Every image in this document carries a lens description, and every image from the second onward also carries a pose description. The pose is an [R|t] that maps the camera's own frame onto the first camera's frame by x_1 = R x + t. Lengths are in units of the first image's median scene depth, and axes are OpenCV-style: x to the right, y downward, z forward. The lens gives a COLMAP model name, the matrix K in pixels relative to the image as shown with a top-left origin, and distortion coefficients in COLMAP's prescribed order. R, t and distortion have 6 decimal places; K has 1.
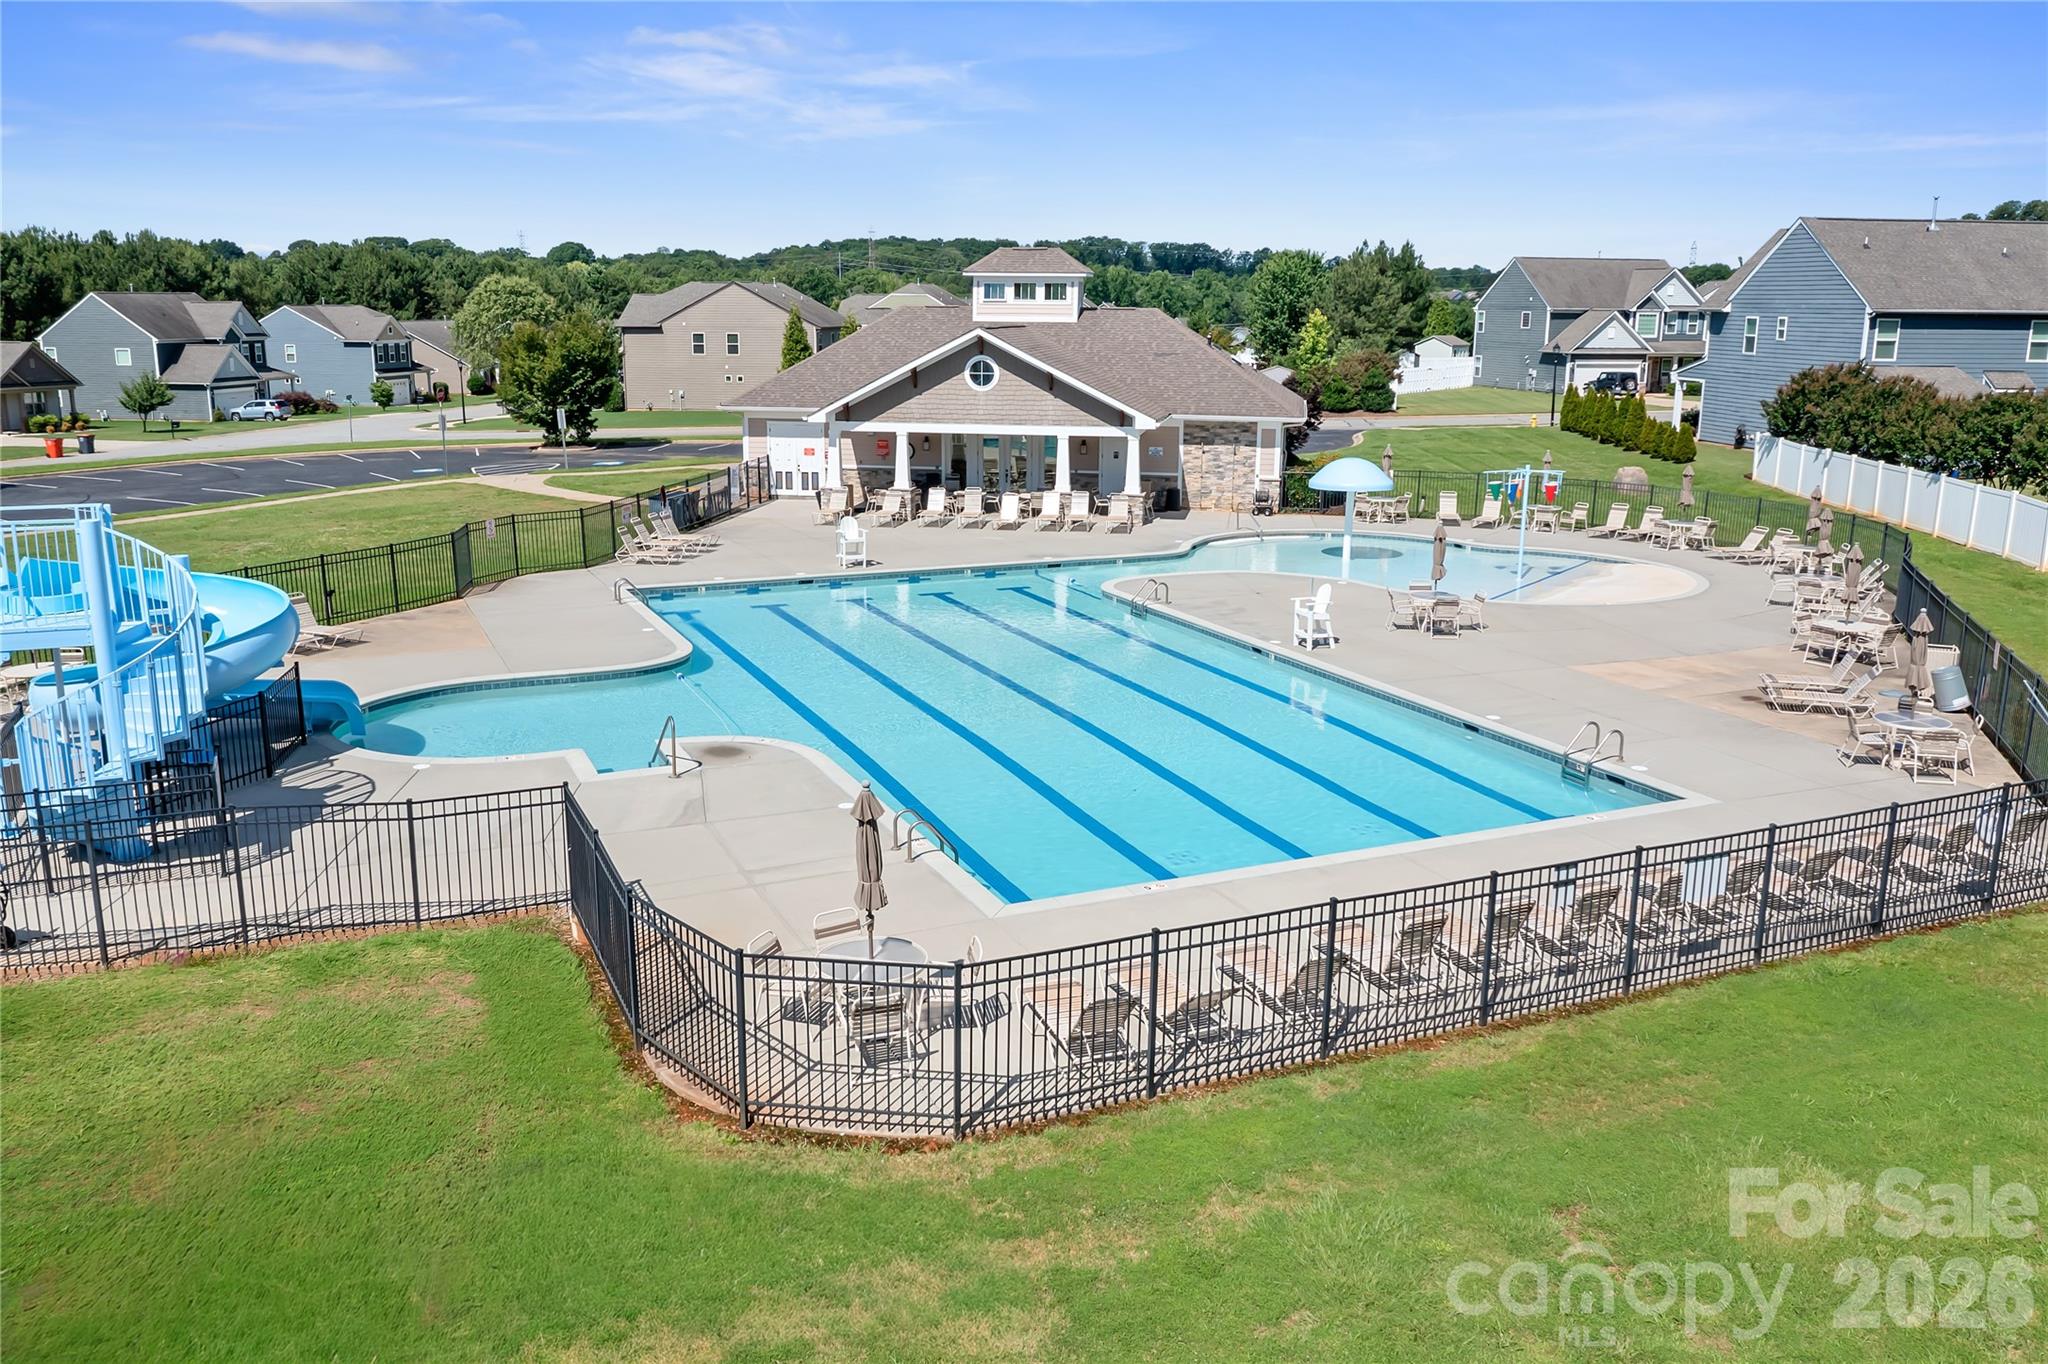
lens RADIAL K [[1629.9, 0, 1020.0], [0, 1629.9, 680.6], [0, 0, 1]] dist [-0.002291, 0.003811]
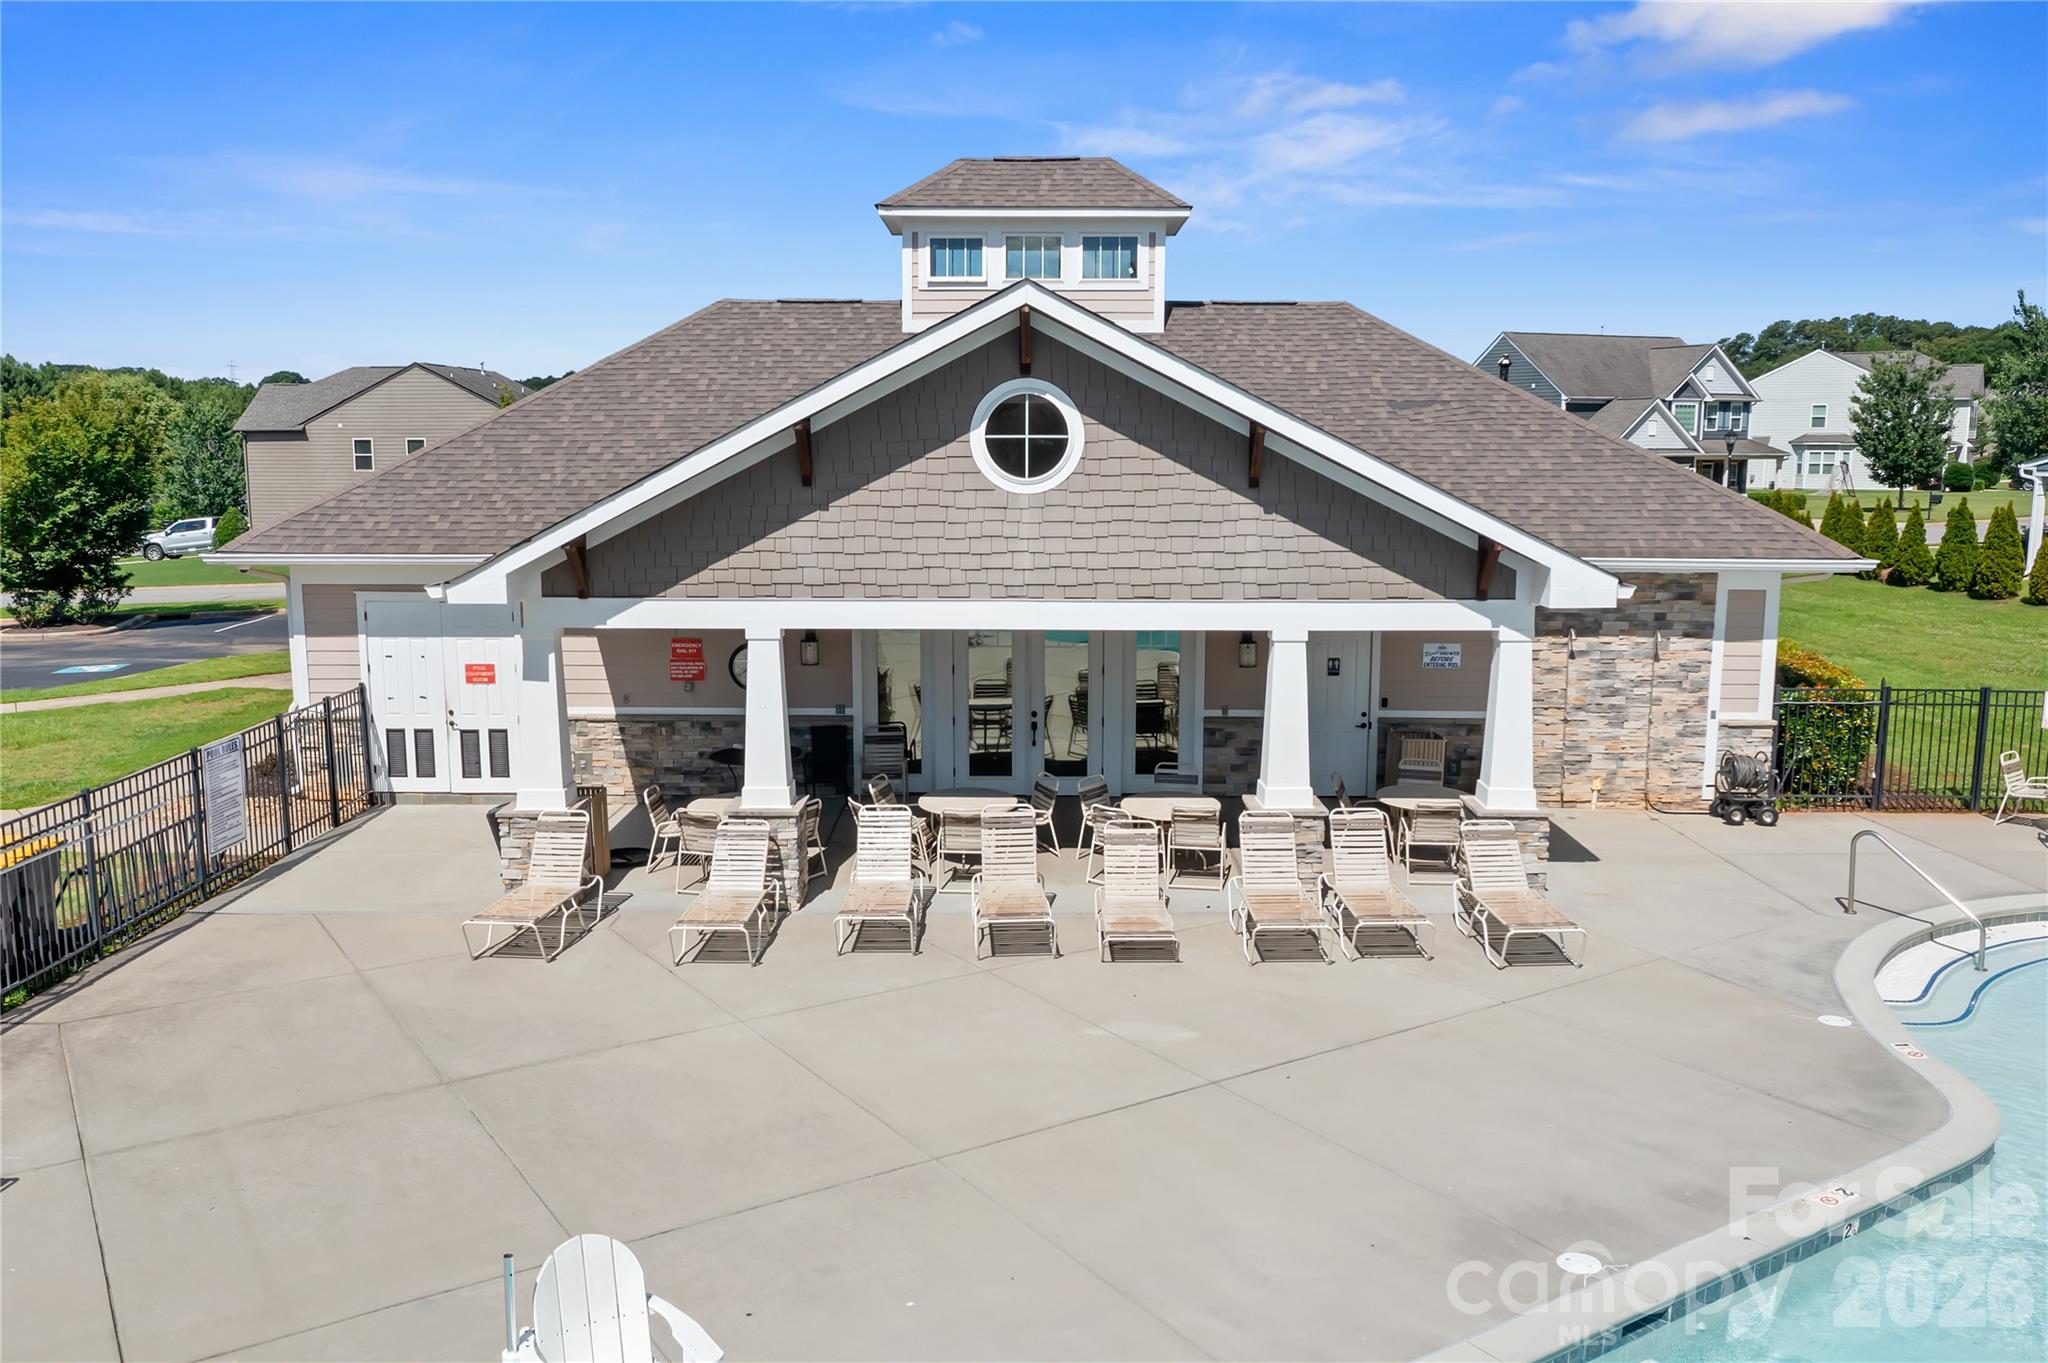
lens RADIAL K [[1629.9, 0, 1027.0], [0, 1629.9, 690.5], [0, 0, 1]] dist [-0.002291, 0.003811]
pose [[0.988171, -0.030274, 0.150340, -0.066581], [0.041149, 0.996715, -0.069759, -0.111315], [-0.147734, 0.075120, 0.986170, 0.653199]]
